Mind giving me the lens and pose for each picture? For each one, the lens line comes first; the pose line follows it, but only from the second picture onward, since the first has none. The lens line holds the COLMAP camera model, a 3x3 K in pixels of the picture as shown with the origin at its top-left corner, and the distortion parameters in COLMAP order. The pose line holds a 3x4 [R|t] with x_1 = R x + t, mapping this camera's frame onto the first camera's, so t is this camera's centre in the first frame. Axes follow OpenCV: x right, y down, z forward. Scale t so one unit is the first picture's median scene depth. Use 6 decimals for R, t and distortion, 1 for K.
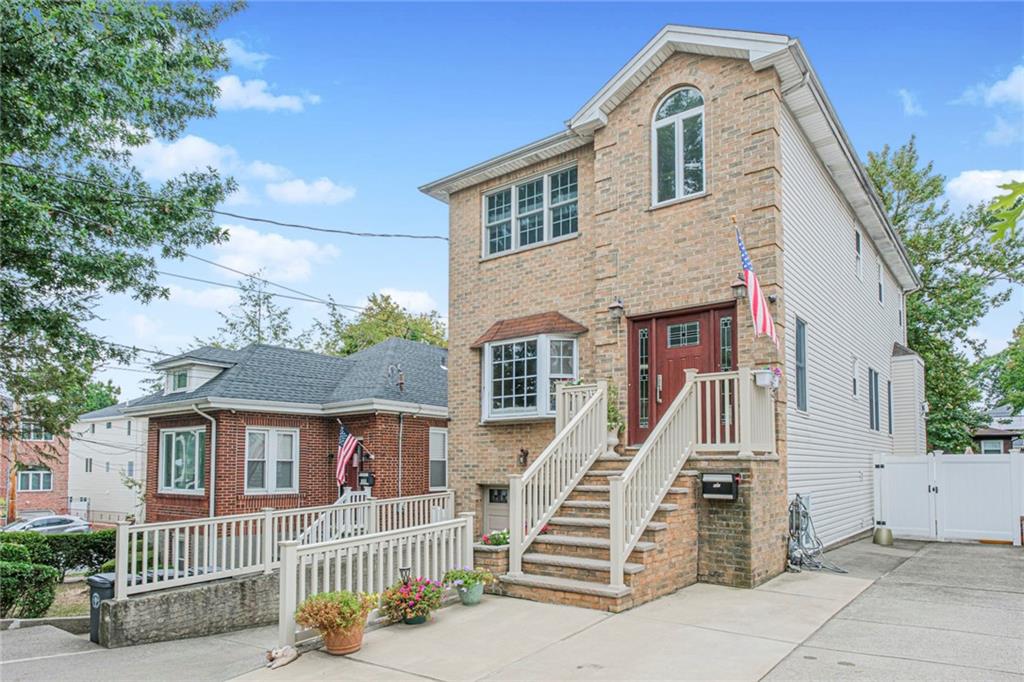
lens RADIAL K [[647.0, 0, 512.4], [0, 647.0, 442.7], [0, 0, 1]] dist [-0.002364, 0.000688]
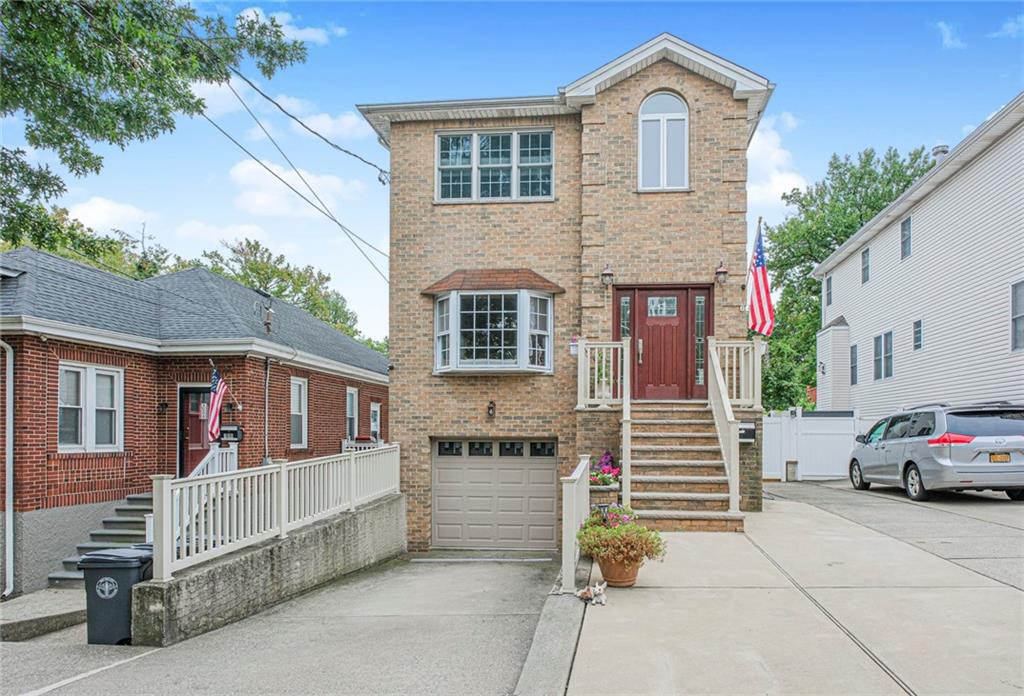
lens RADIAL K [[642.9, 0, 512.0], [0, 642.9, 439.0], [0, 0, 1]] dist [-0.001512, -0.001884]
pose [[0.839903, 0.005443, 0.542709, -0.545764], [-0.026851, 0.999142, 0.031534, 0.039601], [-0.542072, -0.041058, 0.839329, 0.147724]]
